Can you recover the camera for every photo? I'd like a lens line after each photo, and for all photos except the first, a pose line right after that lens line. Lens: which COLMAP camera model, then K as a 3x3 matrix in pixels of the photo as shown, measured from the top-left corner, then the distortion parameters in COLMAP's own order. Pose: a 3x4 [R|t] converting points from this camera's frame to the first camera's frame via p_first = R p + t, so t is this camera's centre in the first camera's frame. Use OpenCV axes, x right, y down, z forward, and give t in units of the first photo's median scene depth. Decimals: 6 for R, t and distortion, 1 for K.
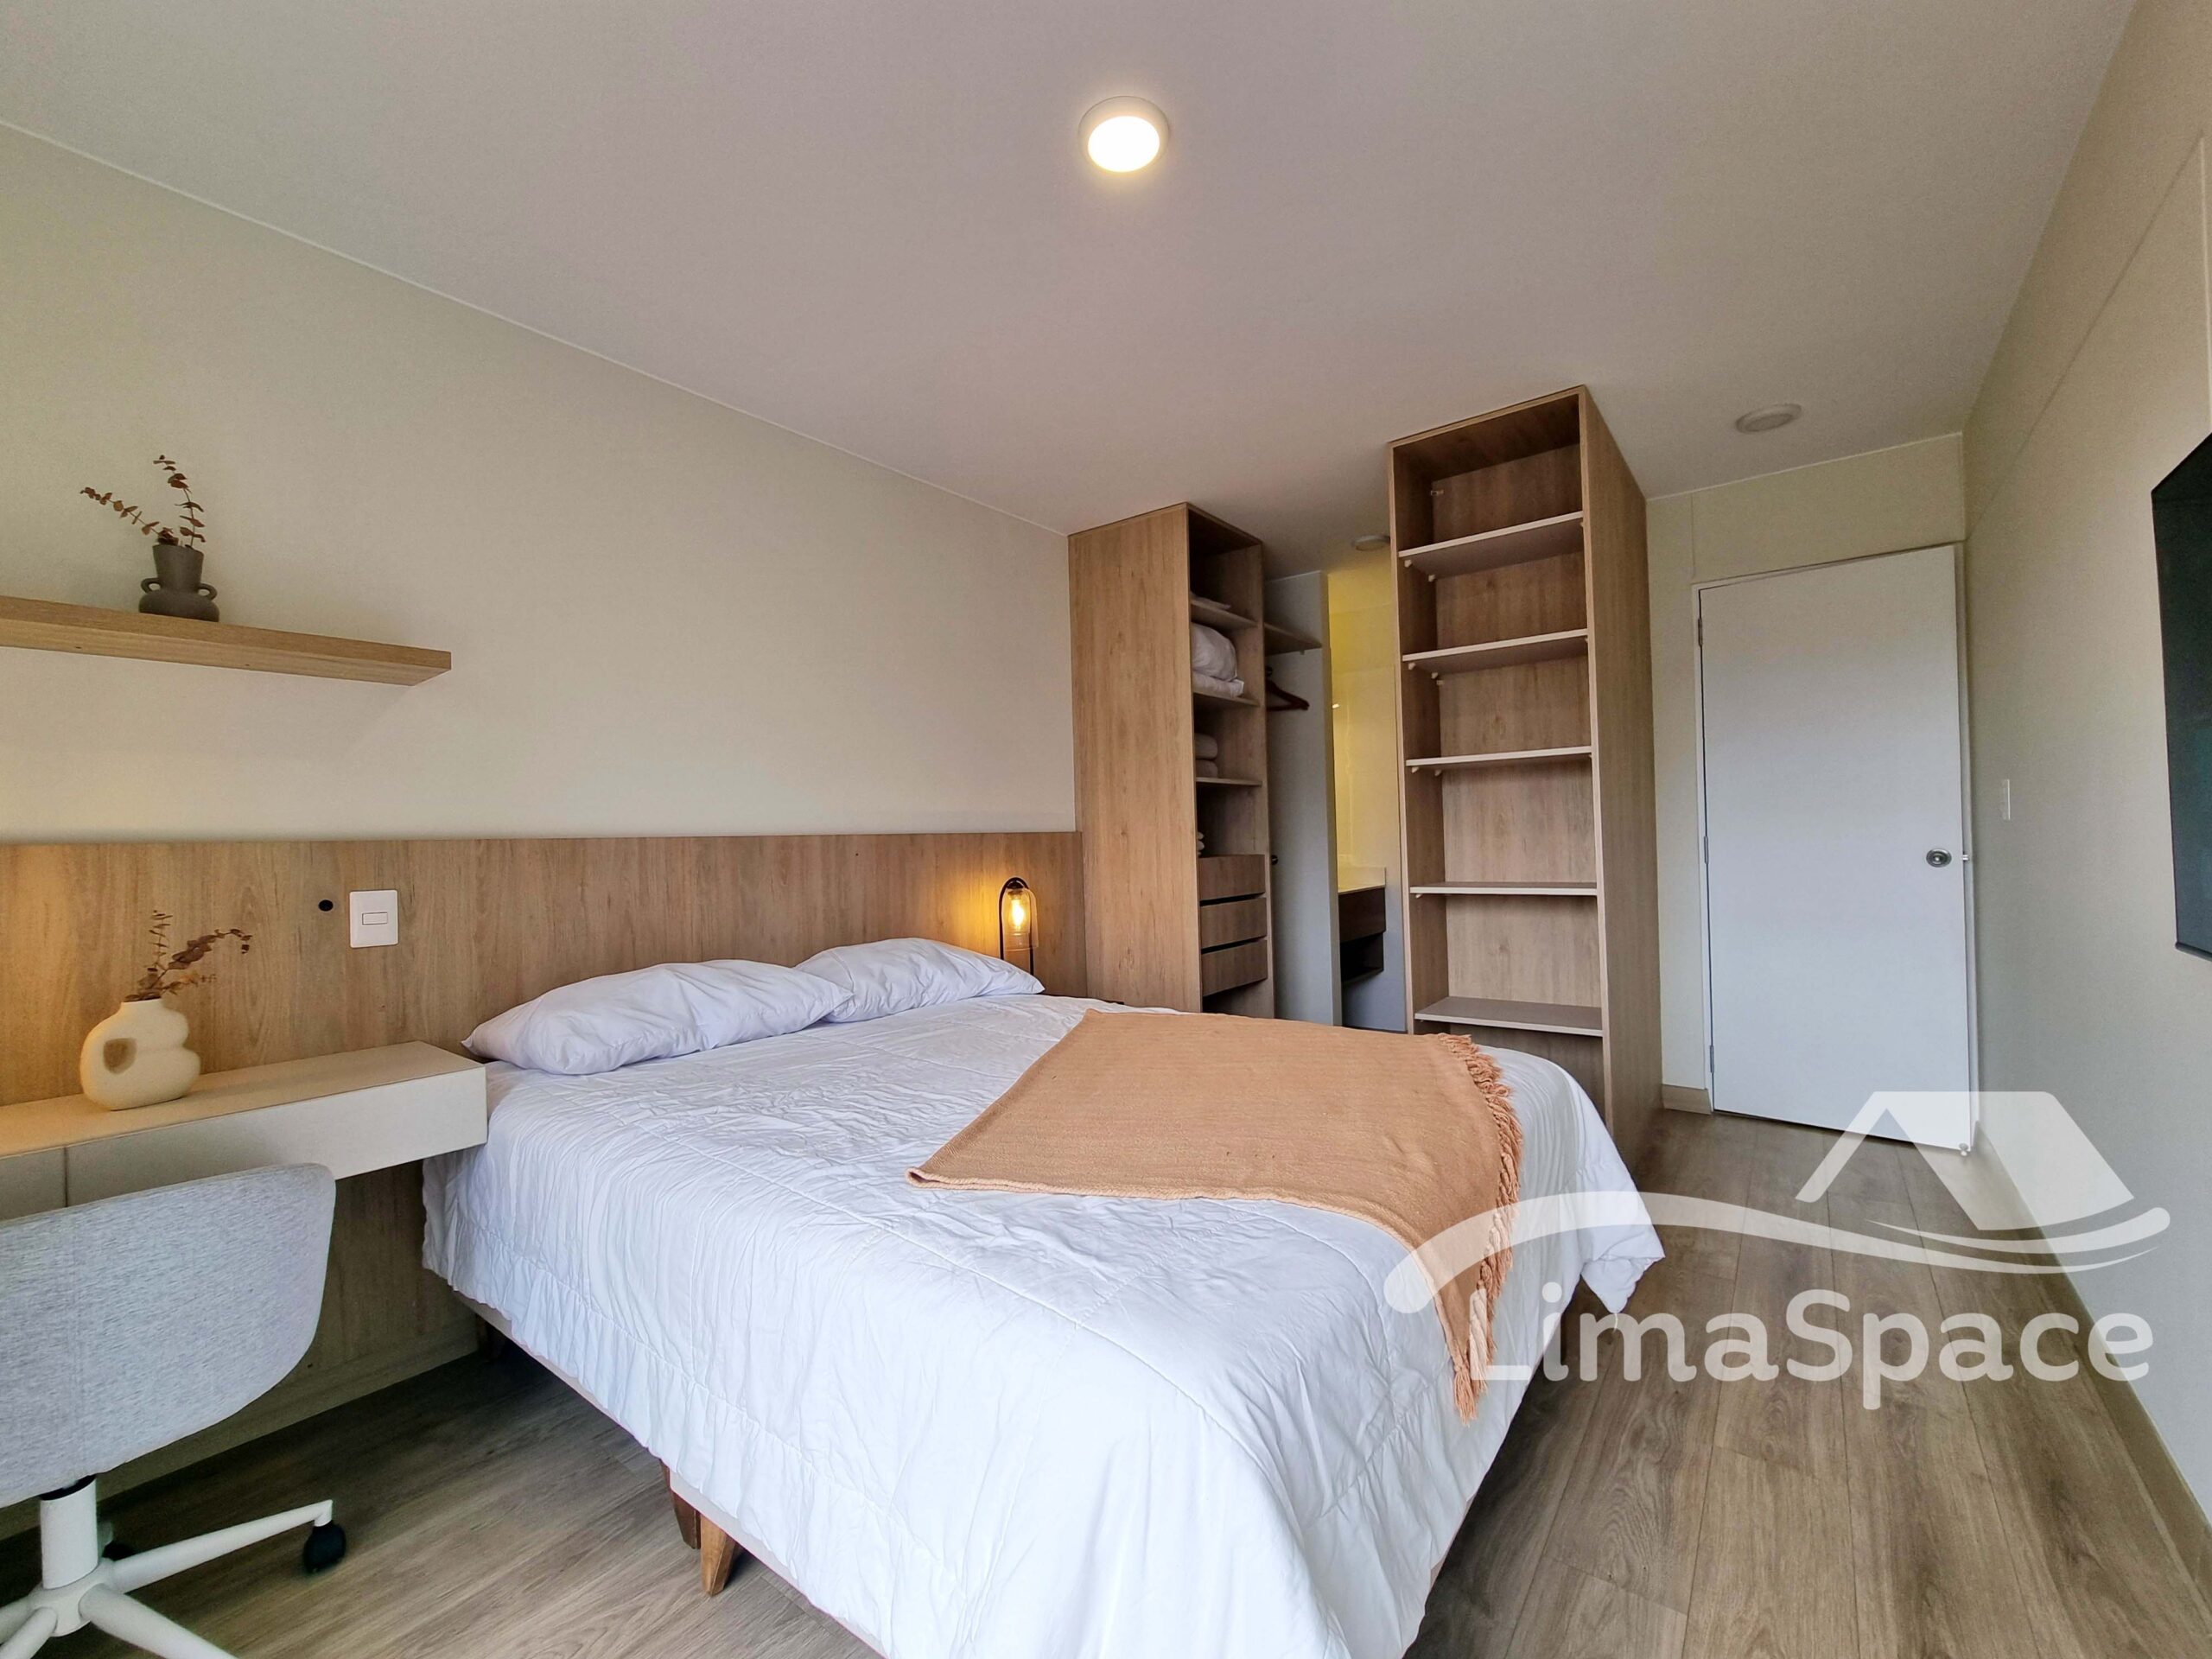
lens RADIAL K [[909.1, 0, 1104.8], [0, 909.1, 844.0], [0, 0, 1]] dist [-0.002613, -0.000035]
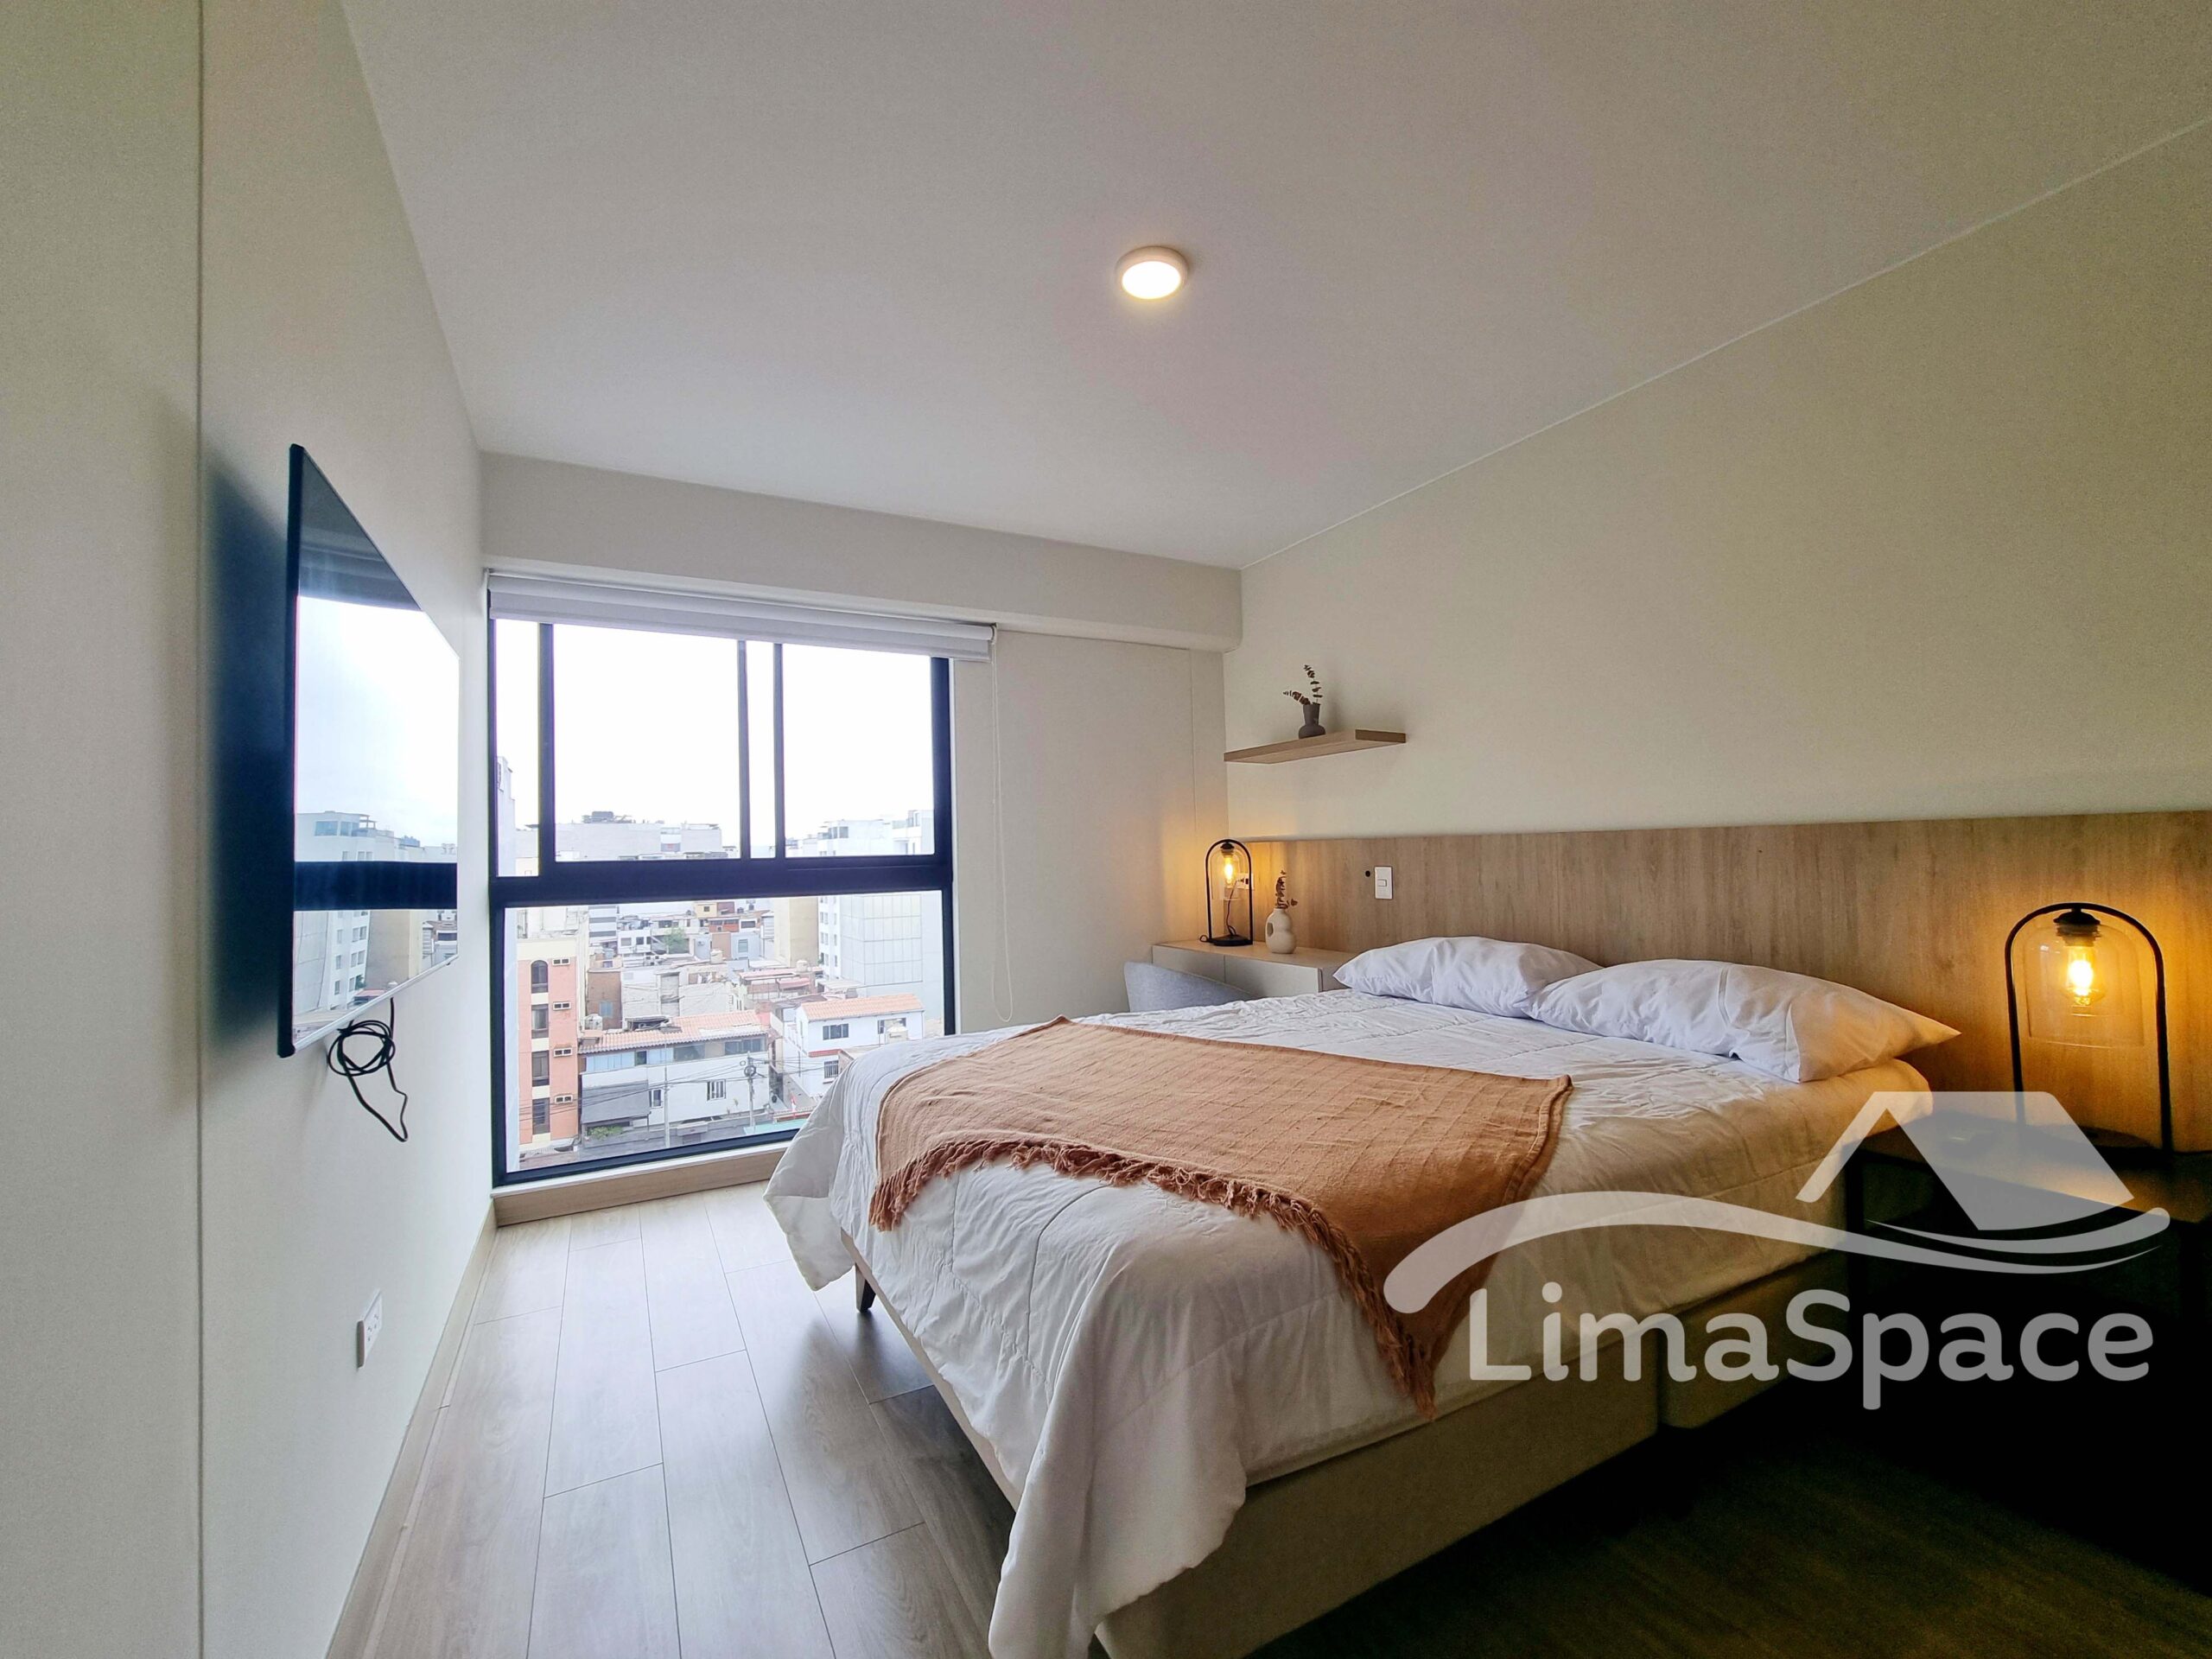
lens RADIAL K [[909.1, 0, 1094.0], [0, 909.1, 827.9], [0, 0, 1]] dist [-0.002613, -0.000035]
pose [[-0.405431, 0.009319, -0.914078, 0.766014], [0.028580, 0.999588, -0.002486, -0.025961], [0.913679, -0.027132, -0.405530, 0.908942]]
